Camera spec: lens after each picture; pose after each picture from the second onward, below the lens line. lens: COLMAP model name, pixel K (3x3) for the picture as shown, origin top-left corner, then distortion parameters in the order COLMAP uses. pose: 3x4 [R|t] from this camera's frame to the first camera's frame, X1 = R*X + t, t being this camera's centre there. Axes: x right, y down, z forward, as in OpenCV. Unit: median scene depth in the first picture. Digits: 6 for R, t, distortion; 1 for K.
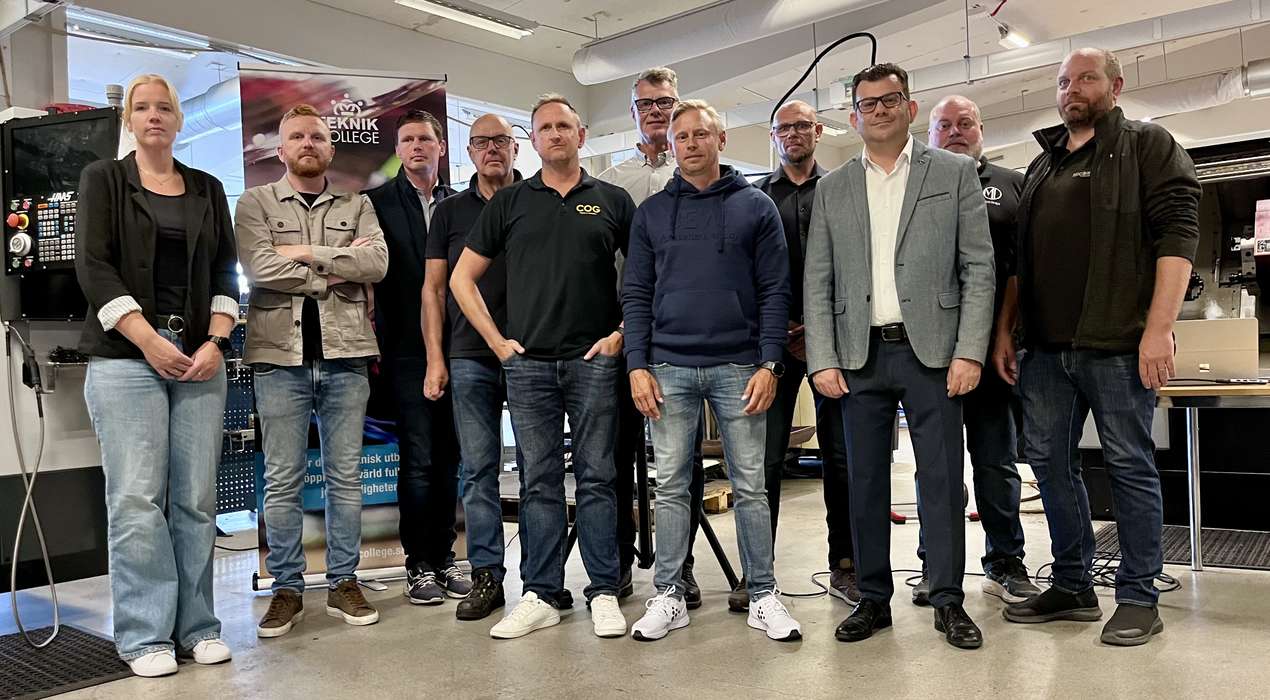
lens RADIAL K [[1105.7, 0, 638.1], [0, 1105.7, 358.9], [0, 0, 1]] dist [-0.000087, -0.015826]
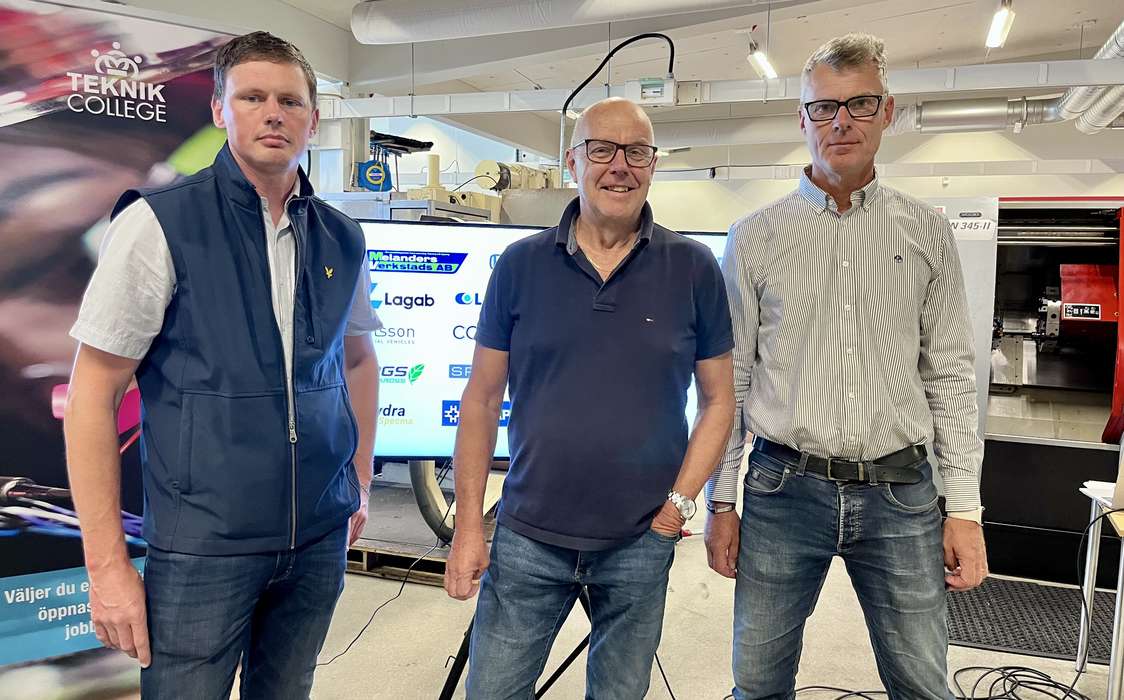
lens RADIAL K [[869.1, 0, 585.4], [0, 869.1, 343.8], [0, 0, 1]] dist [0.001351, -0.021644]
pose [[0.946724, 0.036969, 0.319918, -0.154997], [-0.066387, 0.994456, 0.081541, -0.119039], [-0.315130, -0.098436, 0.943930, 0.394445]]
